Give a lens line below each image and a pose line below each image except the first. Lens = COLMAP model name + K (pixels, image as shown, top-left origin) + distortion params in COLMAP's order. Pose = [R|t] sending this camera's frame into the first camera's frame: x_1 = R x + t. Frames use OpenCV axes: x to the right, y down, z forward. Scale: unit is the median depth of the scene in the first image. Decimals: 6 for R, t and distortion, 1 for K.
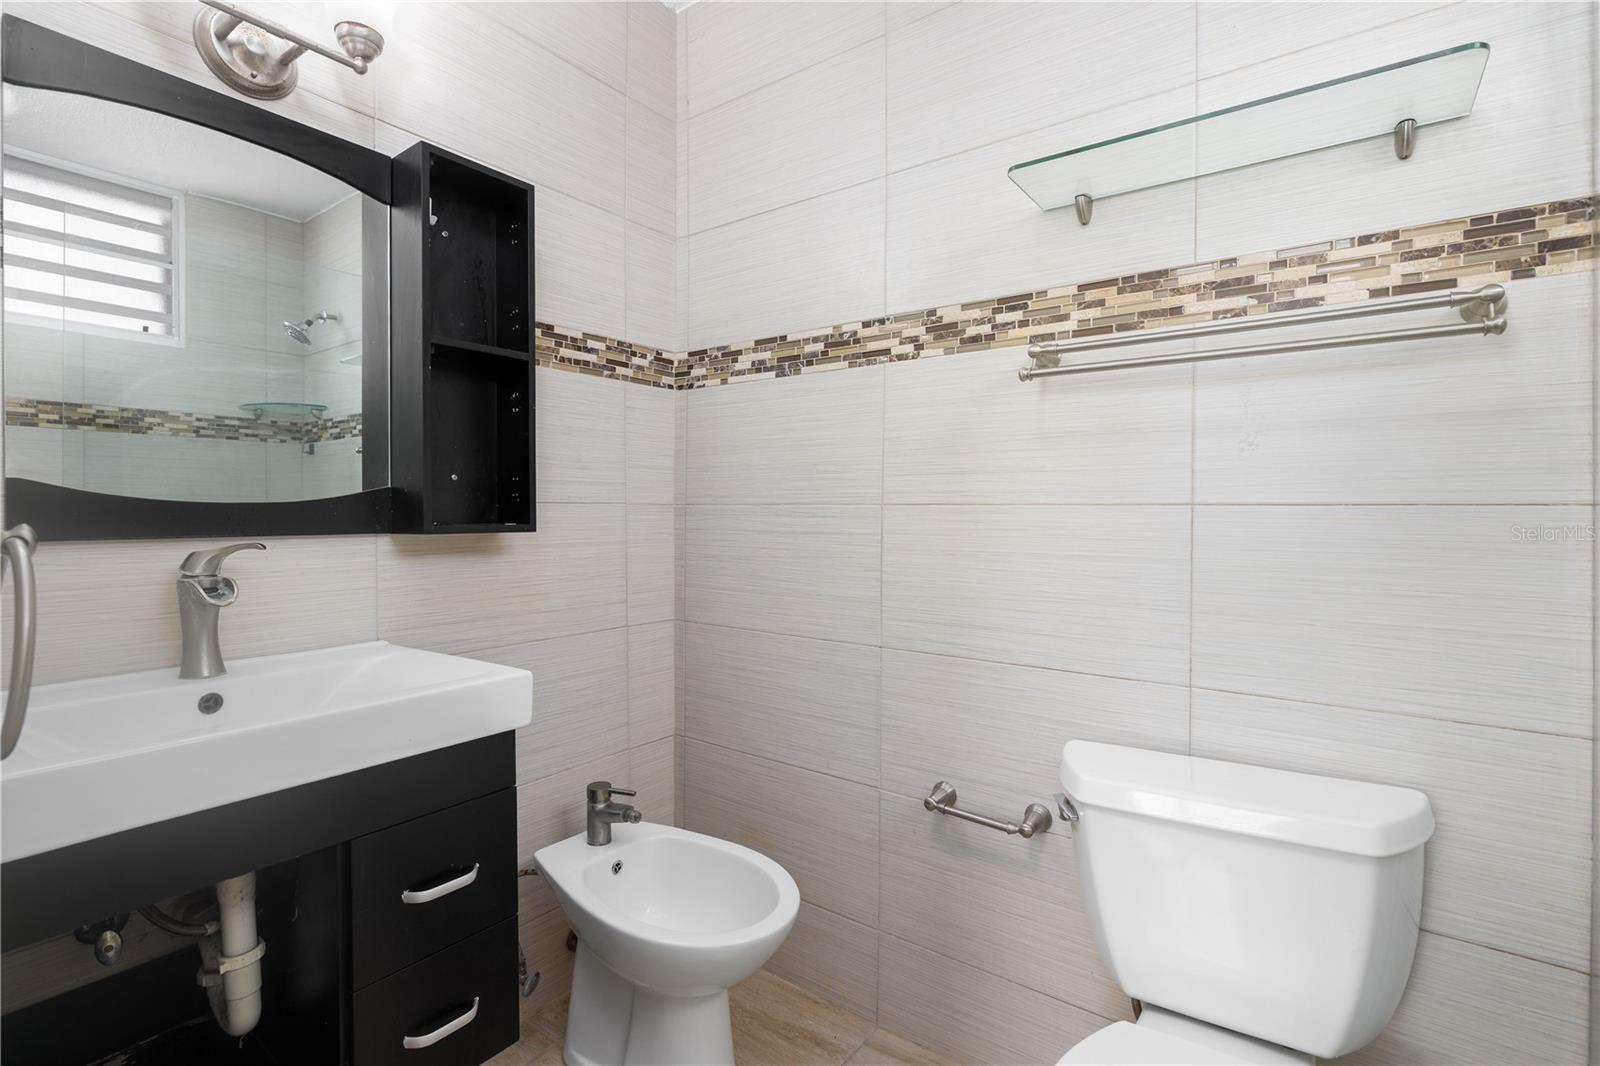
lens RADIAL K [[761.9, 0, 798.2], [0, 761.9, 525.6], [0, 0, 1]] dist [0.016298, -0.000058]
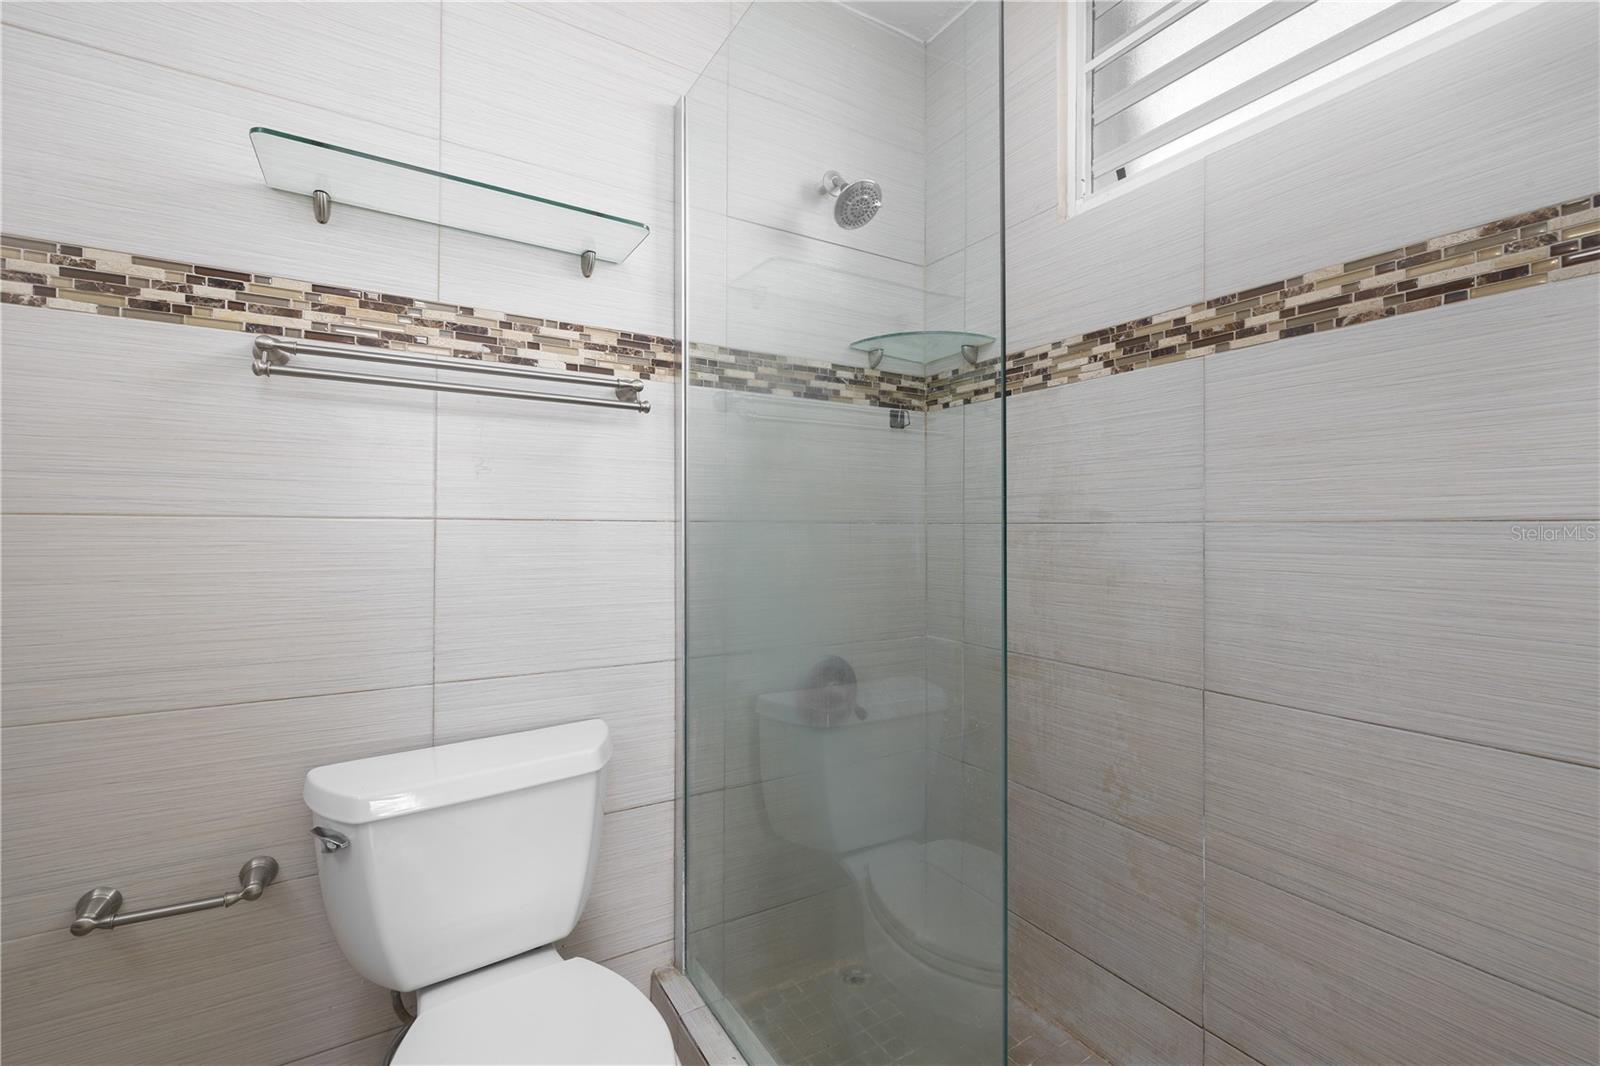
lens RADIAL K [[697.3, 0, 800.0], [0, 697.3, 533.0], [0, 0, 1]] dist [0.023095, -0.000100]
pose [[0.394465, -0.009563, 0.918861, -0.209964], [0.014152, 0.999890, 0.004331, -0.003585], [-0.918802, 0.011295, 0.394557, 0.114614]]
